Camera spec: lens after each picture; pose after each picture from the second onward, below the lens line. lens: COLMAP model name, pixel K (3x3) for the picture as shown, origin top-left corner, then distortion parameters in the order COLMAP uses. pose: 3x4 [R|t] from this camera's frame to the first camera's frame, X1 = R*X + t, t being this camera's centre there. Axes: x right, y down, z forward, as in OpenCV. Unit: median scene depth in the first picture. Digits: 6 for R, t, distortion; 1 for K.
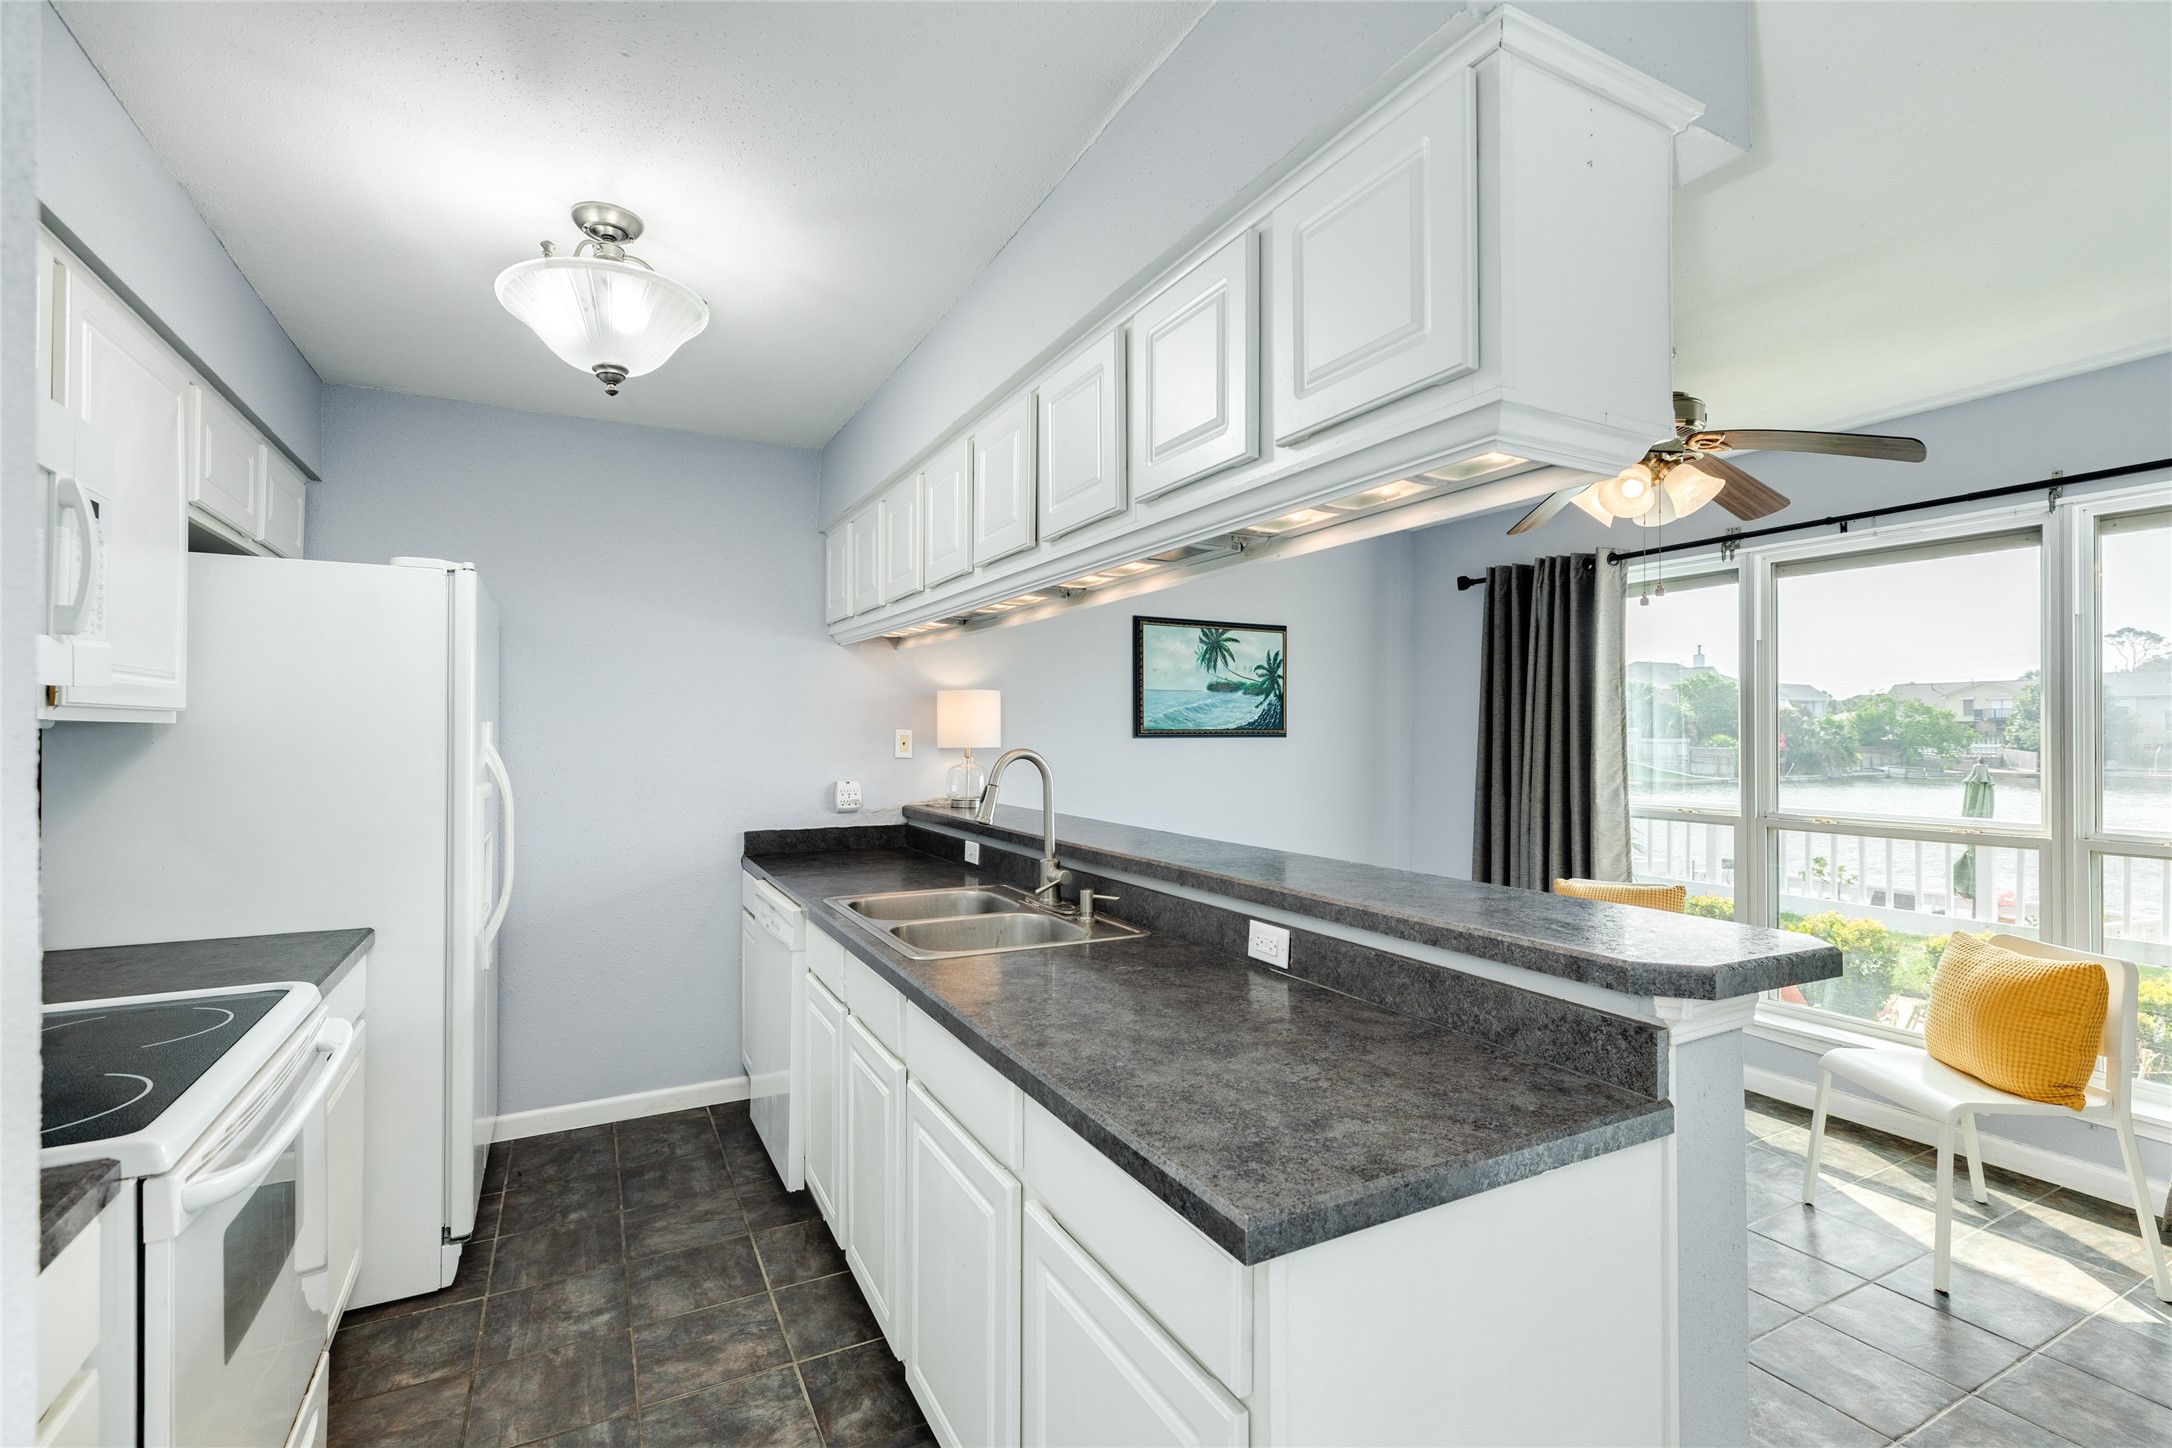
lens RADIAL K [[967.4, 0, 1083.8], [0, 967.4, 727.0], [0, 0, 1]] dist [0.005038, -0.001308]
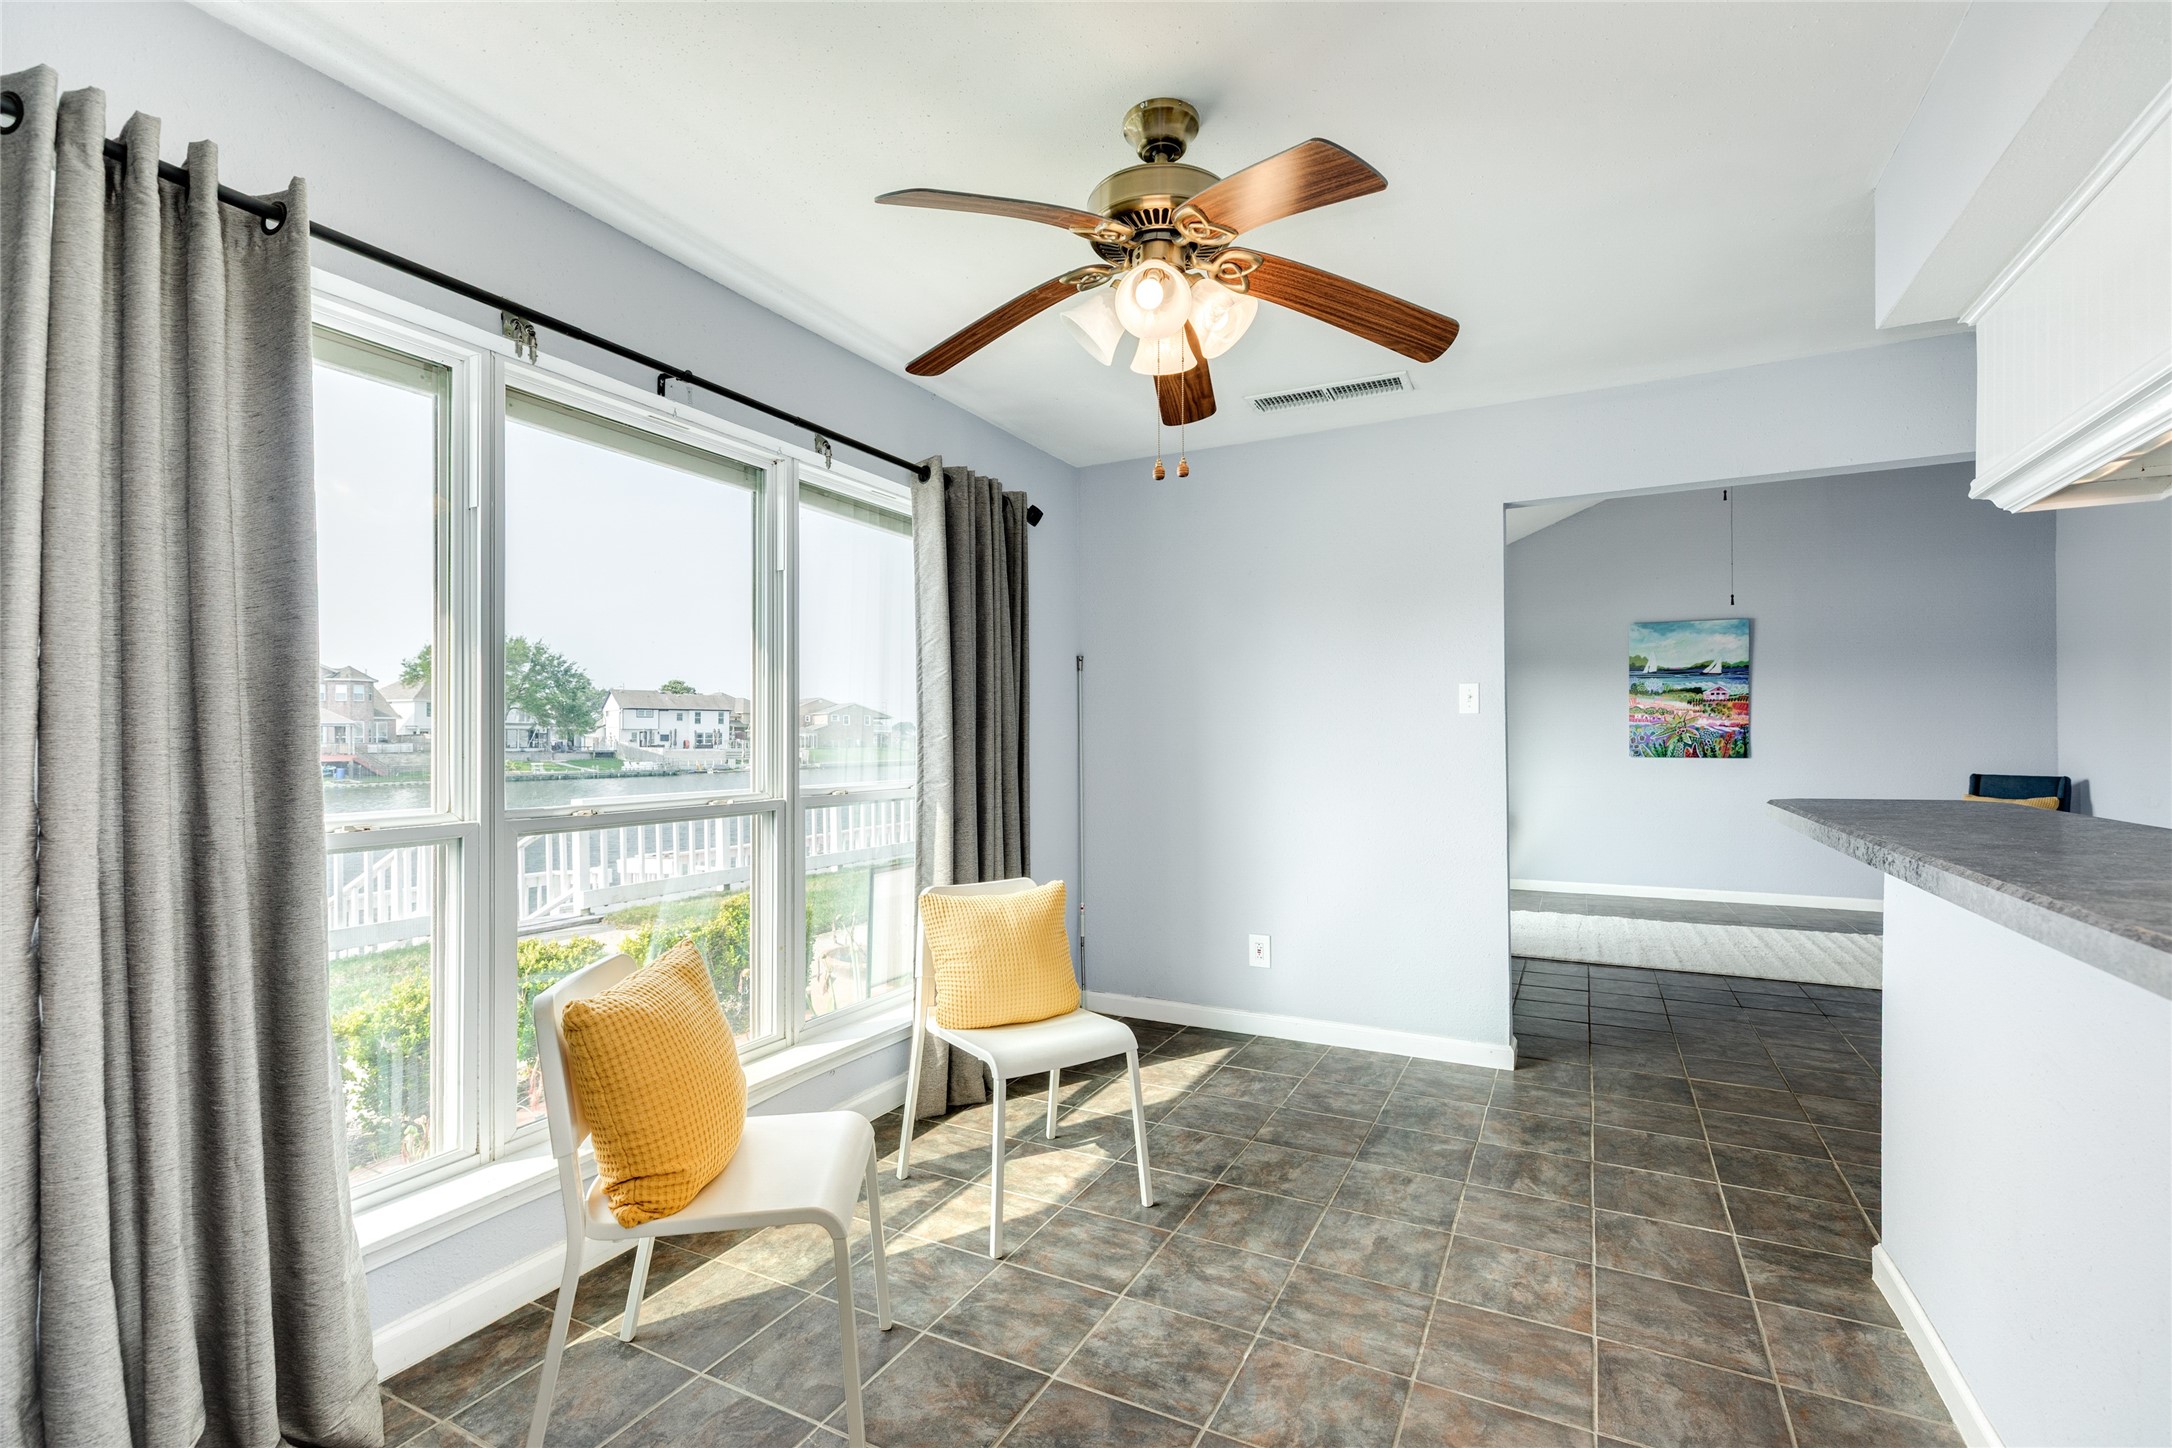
lens RADIAL K [[967.4, 0, 1083.4], [0, 967.4, 728.0], [0, 0, 1]] dist [0.005038, -0.001308]
pose [[-0.572778, 0.010934, 0.819638, 0.034886], [-0.003847, 0.999864, -0.016026, 0.054552], [-0.819702, -0.012332, -0.572658, 1.233680]]
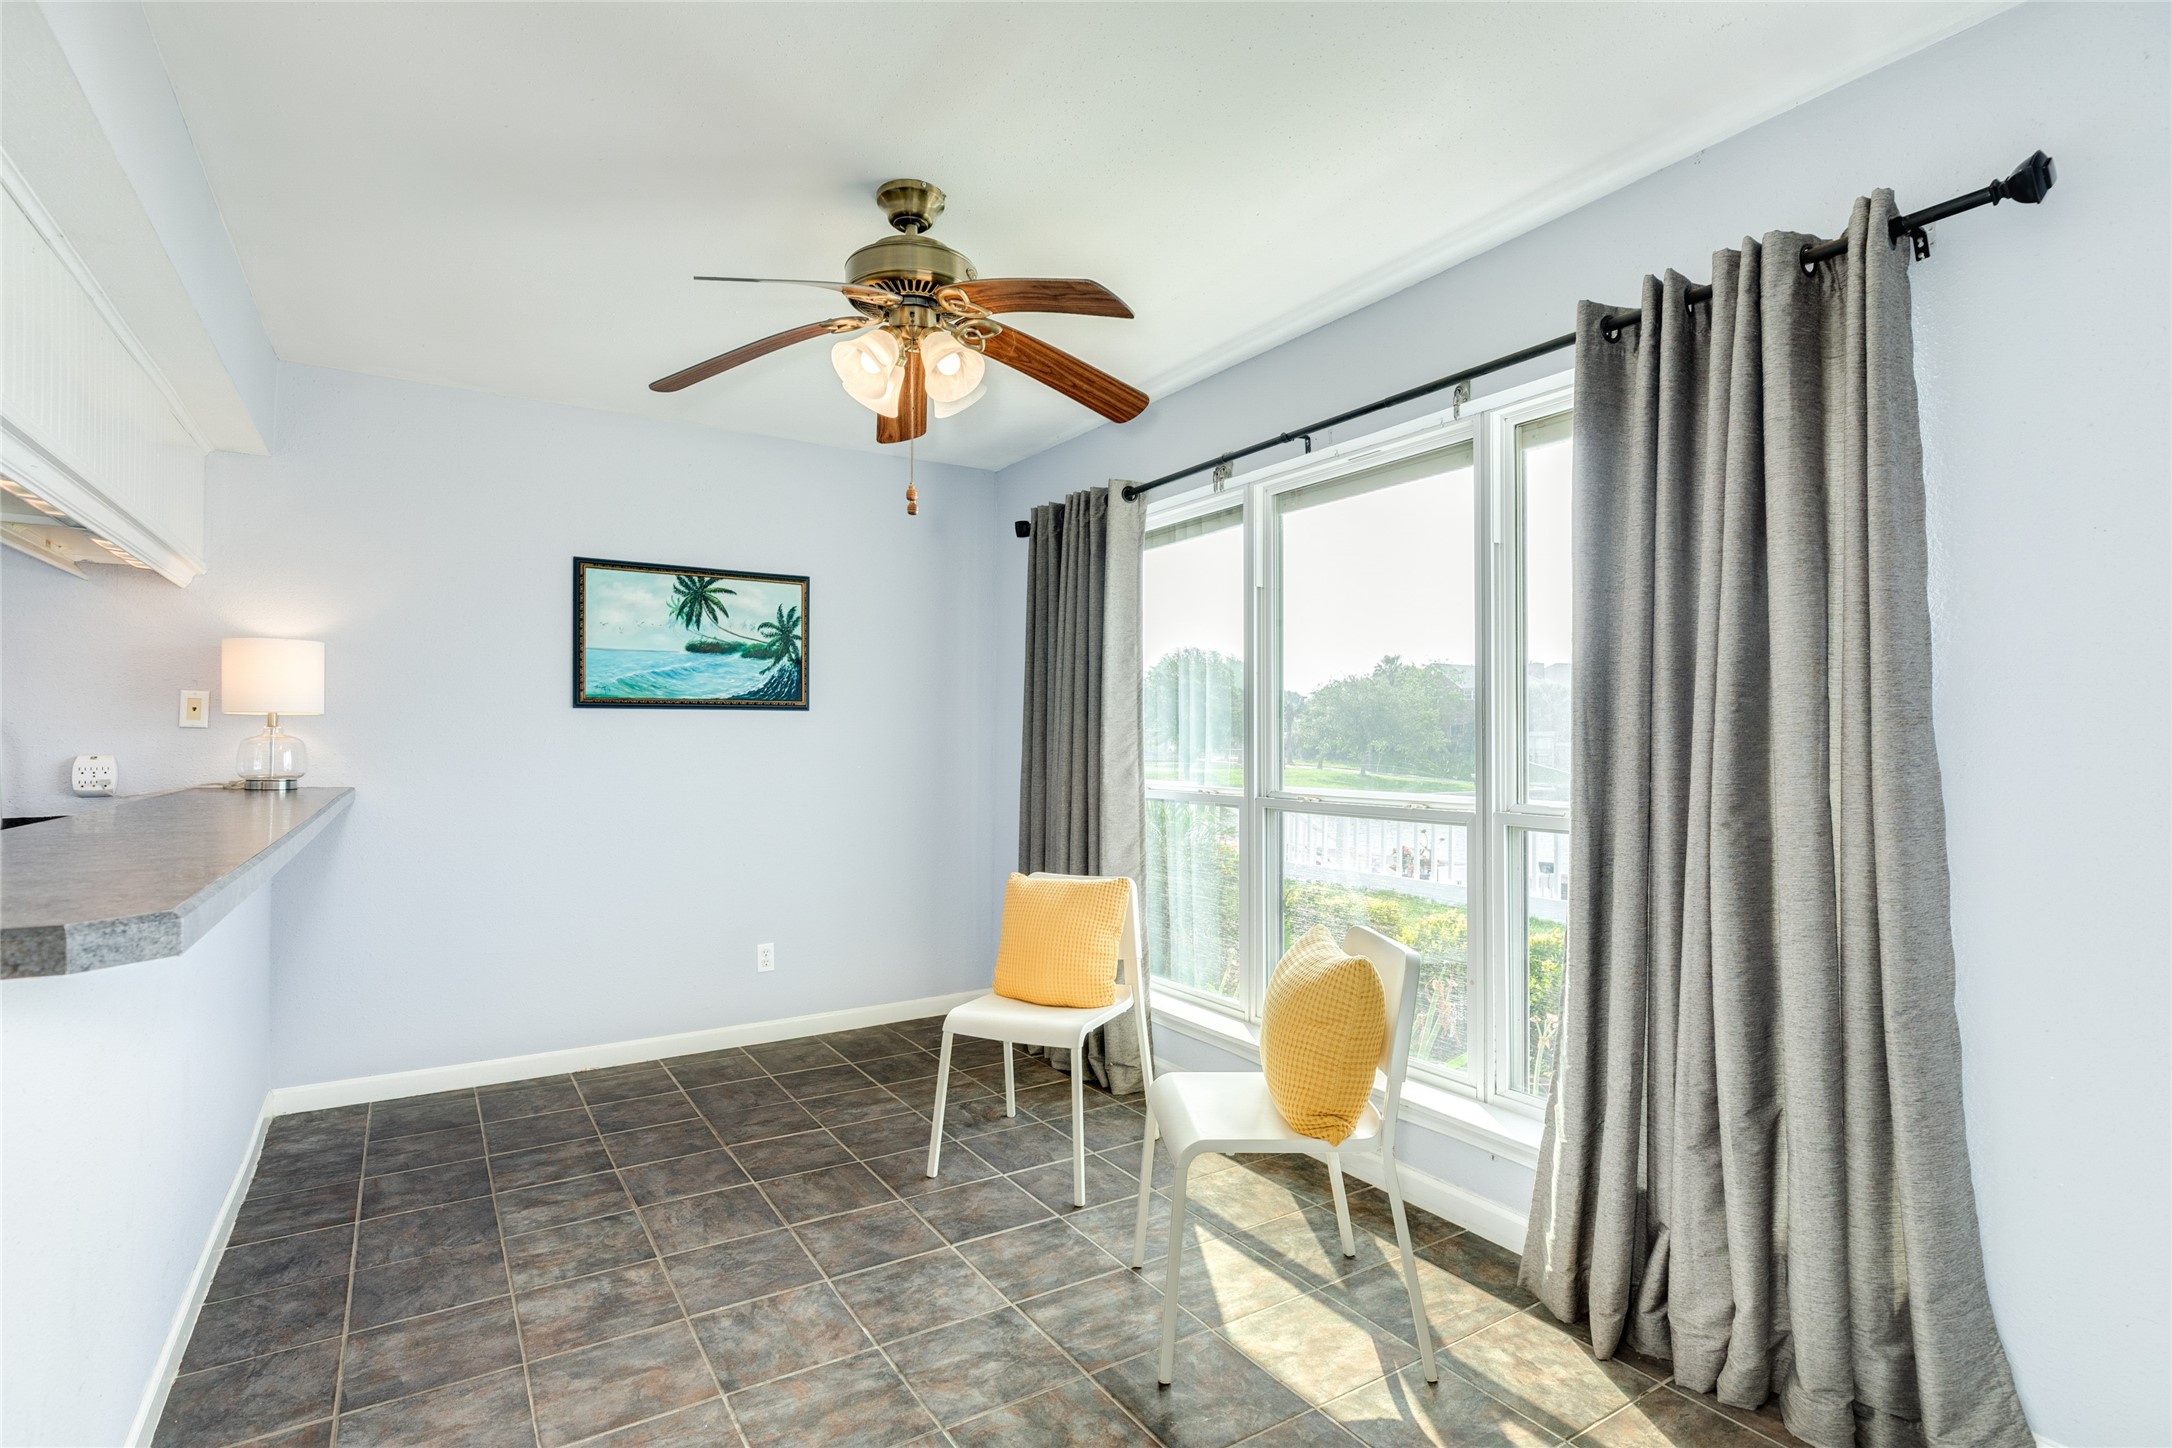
lens RADIAL K [[1046.8, 0, 1080.5], [0, 1046.8, 736.5], [0, 0, 1]] dist [-0.001014, -0.000626]
pose [[0.996340, 0.000529, 0.085477, 0.548637], [-0.000875, 0.999992, 0.004010, 0.043322], [-0.085475, -0.004070, 0.996332, 0.126064]]
